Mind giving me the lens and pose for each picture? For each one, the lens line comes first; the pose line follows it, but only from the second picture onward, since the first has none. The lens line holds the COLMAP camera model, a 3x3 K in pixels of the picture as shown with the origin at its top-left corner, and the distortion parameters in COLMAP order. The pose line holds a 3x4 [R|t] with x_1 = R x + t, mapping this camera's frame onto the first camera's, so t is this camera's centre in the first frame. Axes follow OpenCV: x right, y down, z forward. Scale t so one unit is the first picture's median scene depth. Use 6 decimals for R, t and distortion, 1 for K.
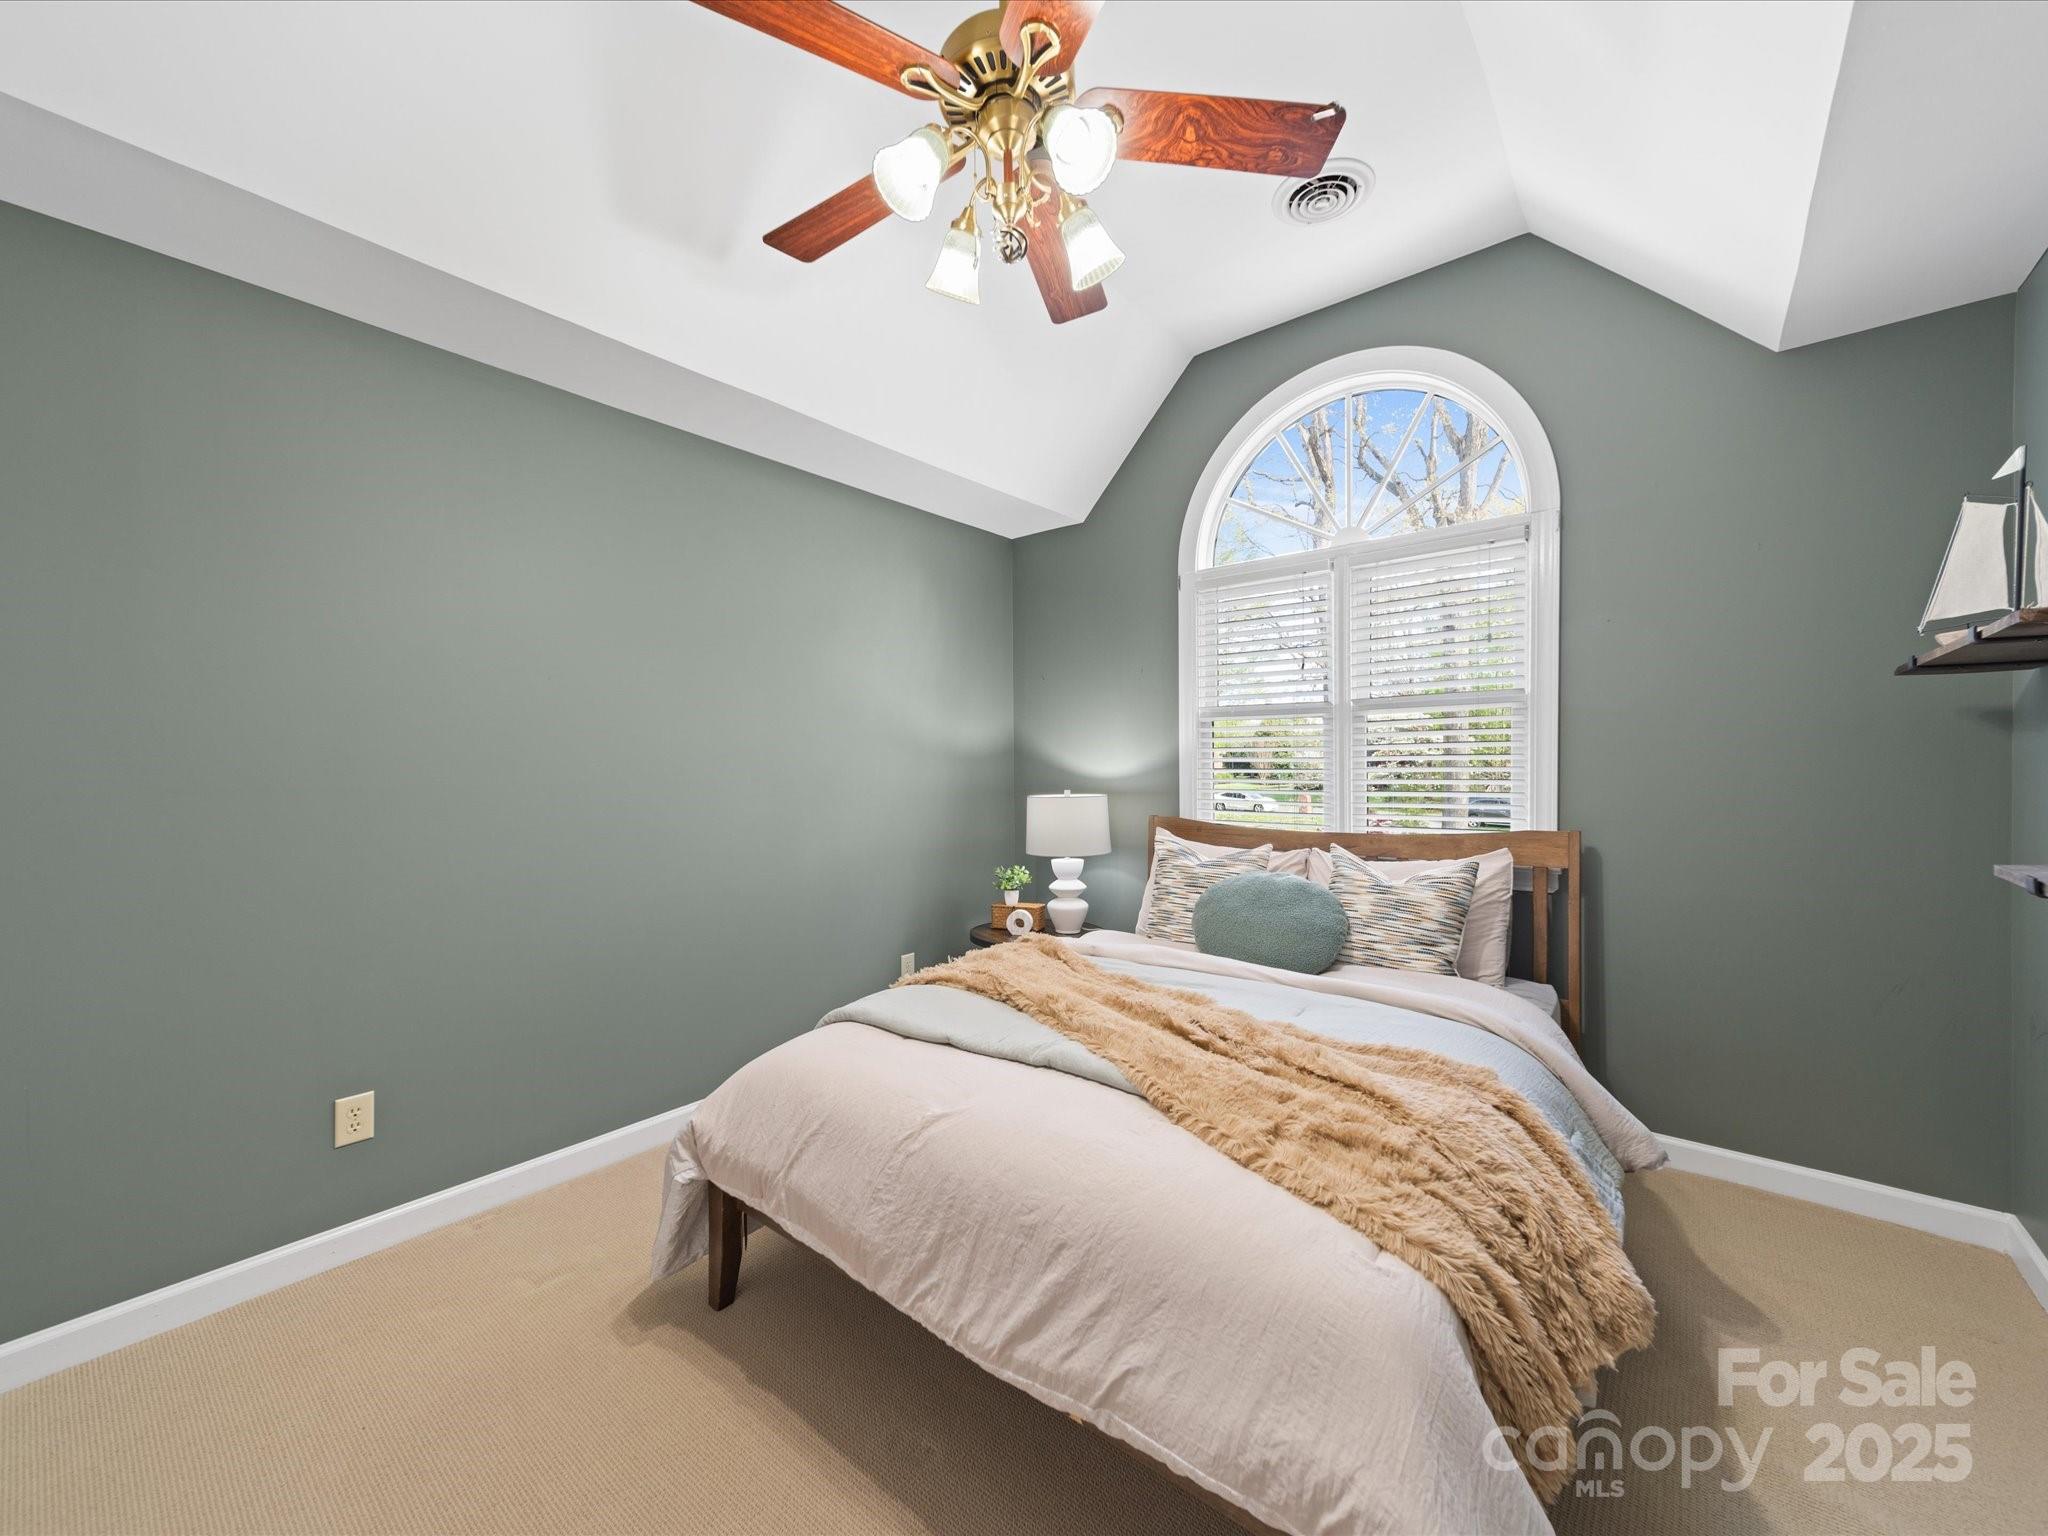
lens RADIAL K [[800.8, 0, 1024.0], [0, 800.8, 768.0], [0, 0, 1]] dist [0.008438, -0.000032]
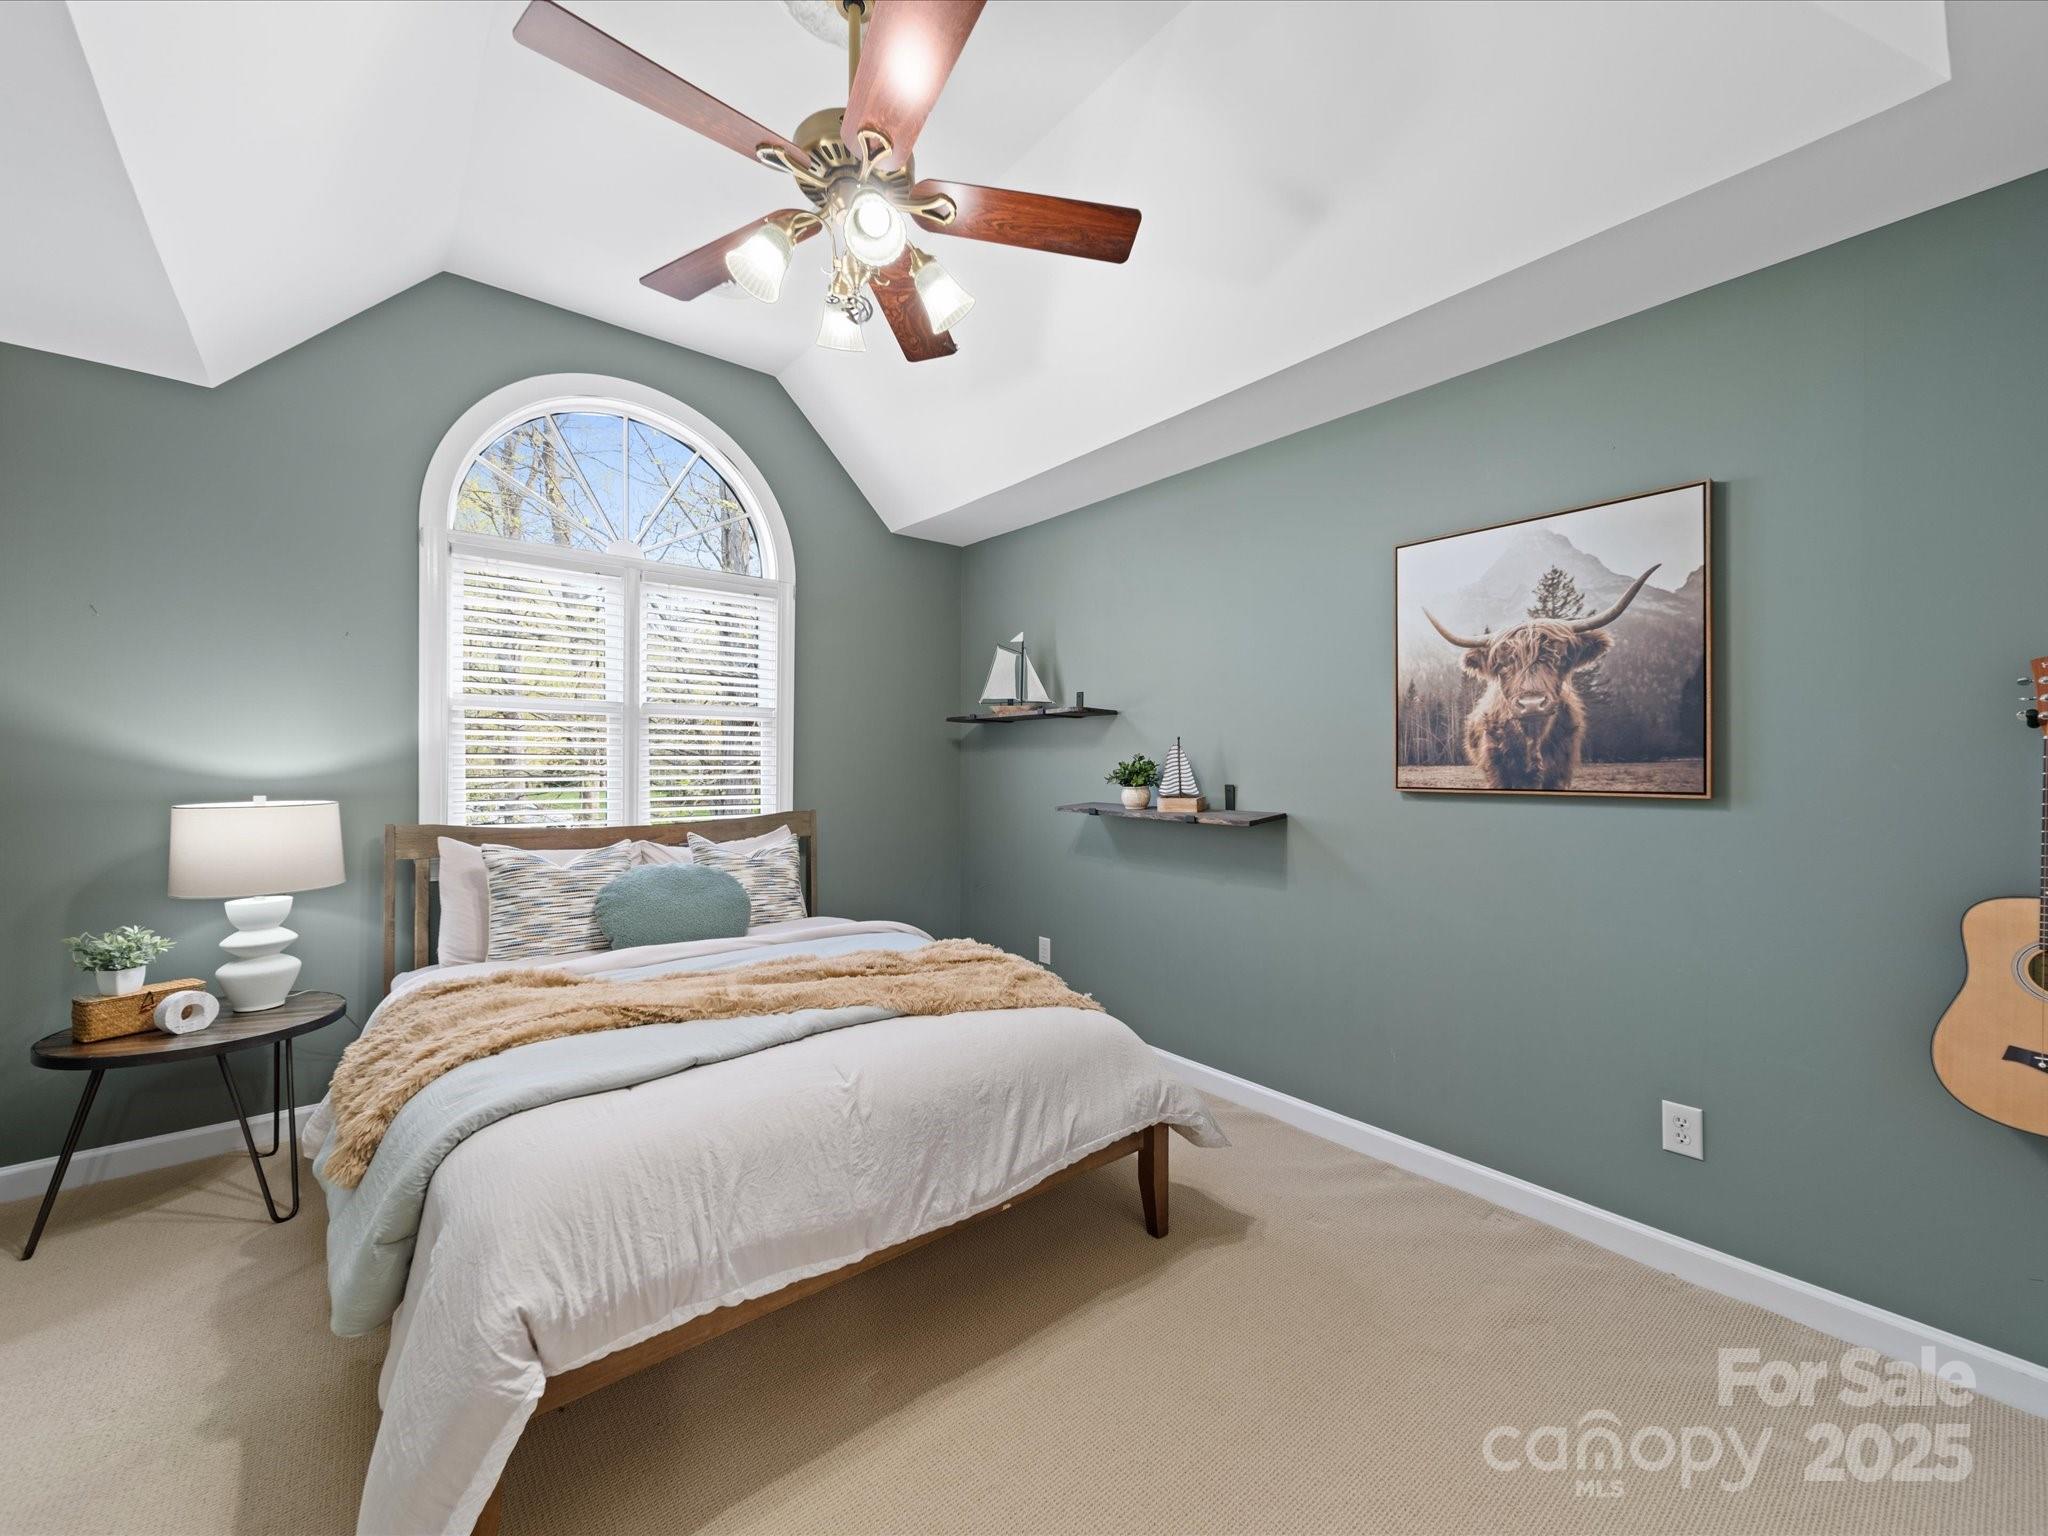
lens RADIAL K [[802.0, 0, 1026.8], [0, 802.0, 760.8], [0, 0, 1]] dist [0.007274, -0.000519]
pose [[0.200929, 0.012809, 0.979522, -0.721848], [-0.003569, 0.999917, -0.012343, 0.006381], [-0.979599, -0.001015, 0.200958, 0.352164]]
